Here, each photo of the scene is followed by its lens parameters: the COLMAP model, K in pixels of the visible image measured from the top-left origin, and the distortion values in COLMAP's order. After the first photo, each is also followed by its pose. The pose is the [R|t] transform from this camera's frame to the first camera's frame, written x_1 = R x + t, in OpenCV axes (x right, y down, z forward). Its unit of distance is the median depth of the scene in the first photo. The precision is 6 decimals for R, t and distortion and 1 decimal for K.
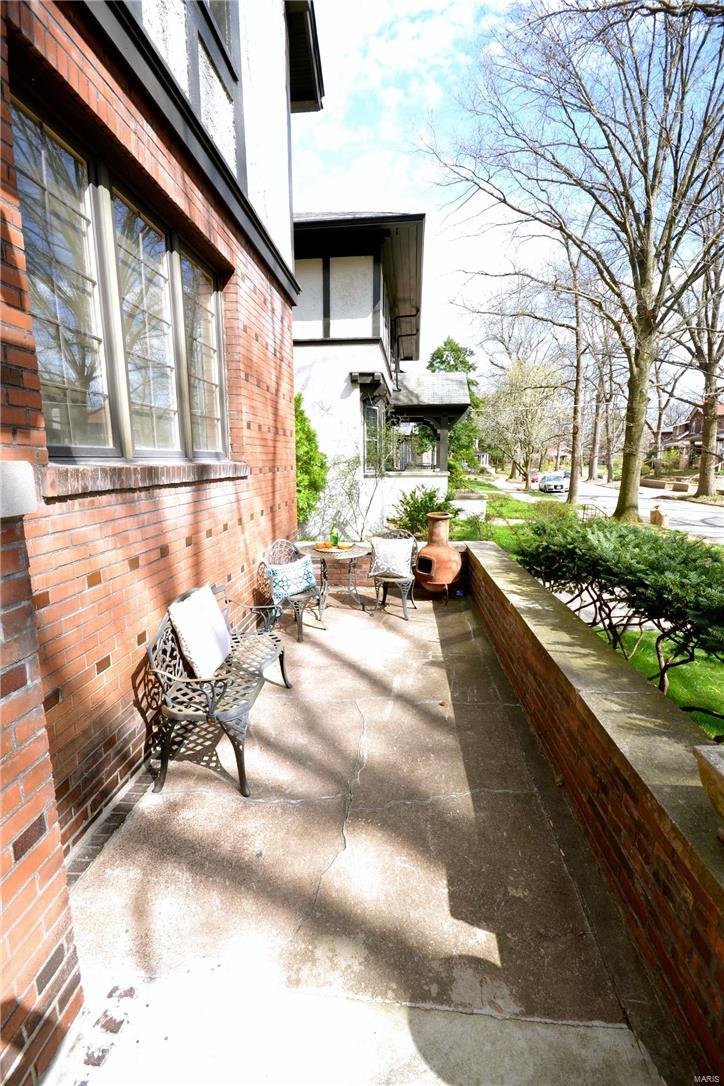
lens RADIAL K [[486.7, 0, 362.0], [0, 486.7, 543.0], [0, 0, 1]] dist [-0.002743, -0.000659]
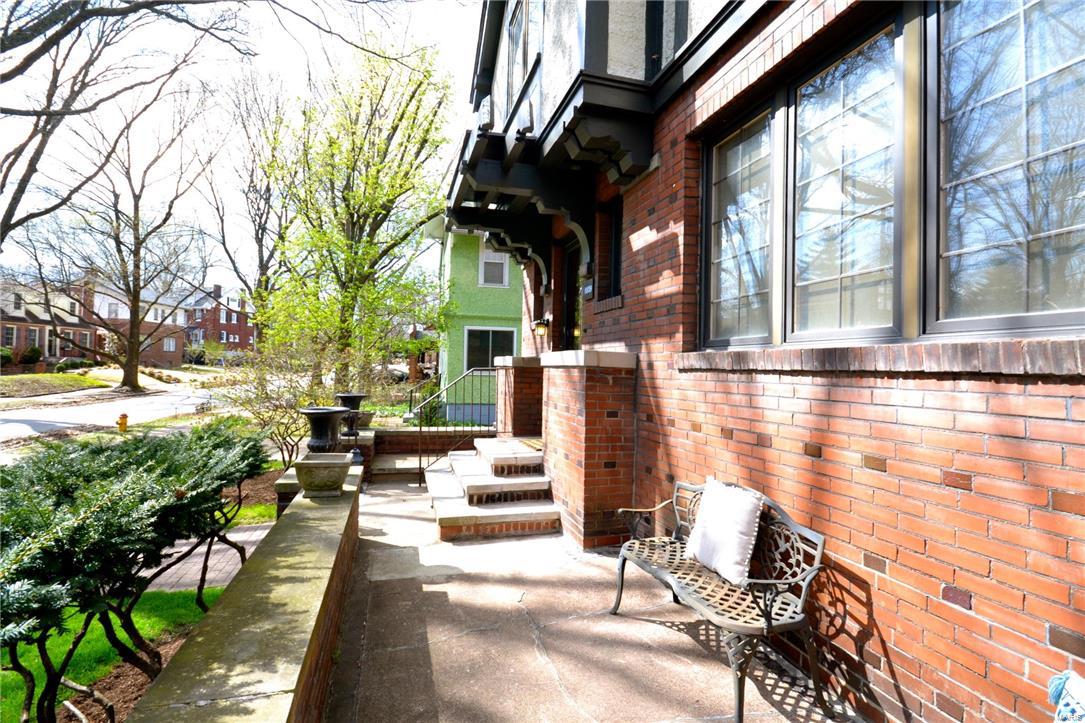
lens RADIAL K [[486.2, 0, 542.5], [0, 486.2, 361.5], [0, 0, 1]] dist [-0.002743, -0.000659]
pose [[-0.931730, -0.018766, -0.362668, 0.087534], [-0.077041, 0.986147, 0.146899, -0.062926], [0.354887, 0.164810, -0.920268, 0.444656]]
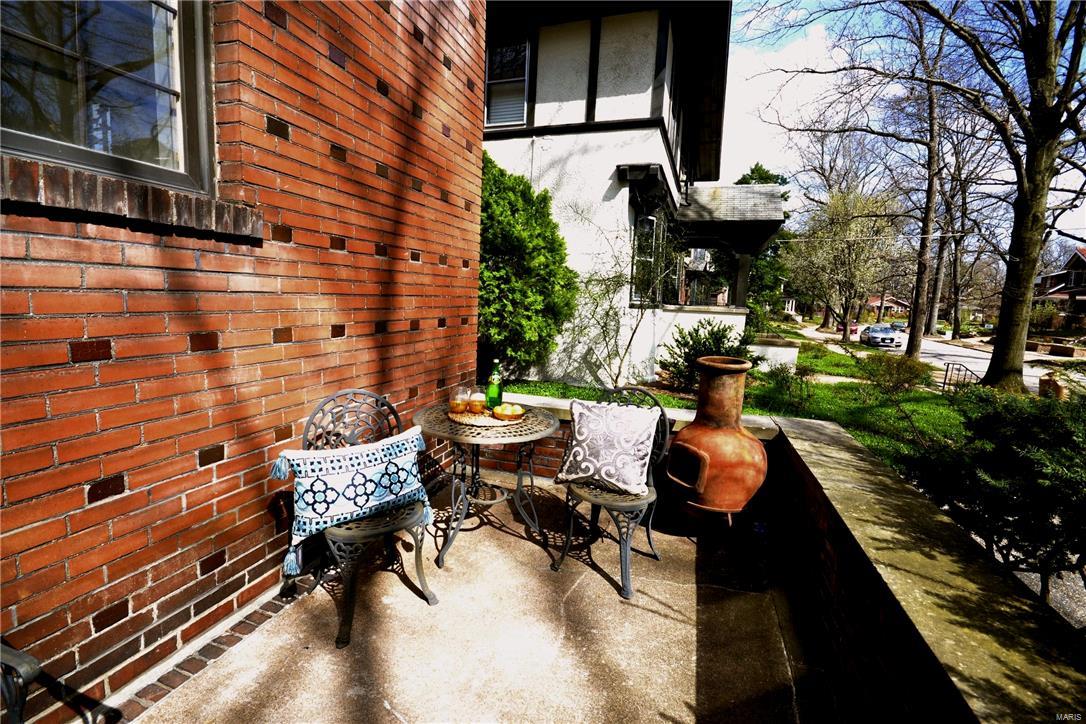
lens RADIAL K [[486.7, 0, 543.0], [0, 486.7, 362.0], [0, 0, 1]] dist [-0.002743, -0.000659]
pose [[0.974468, 0.072338, -0.212553, 0.044487], [-0.081031, 0.996183, -0.032464, -0.014140], [0.209393, 0.048859, 0.976610, 0.252850]]
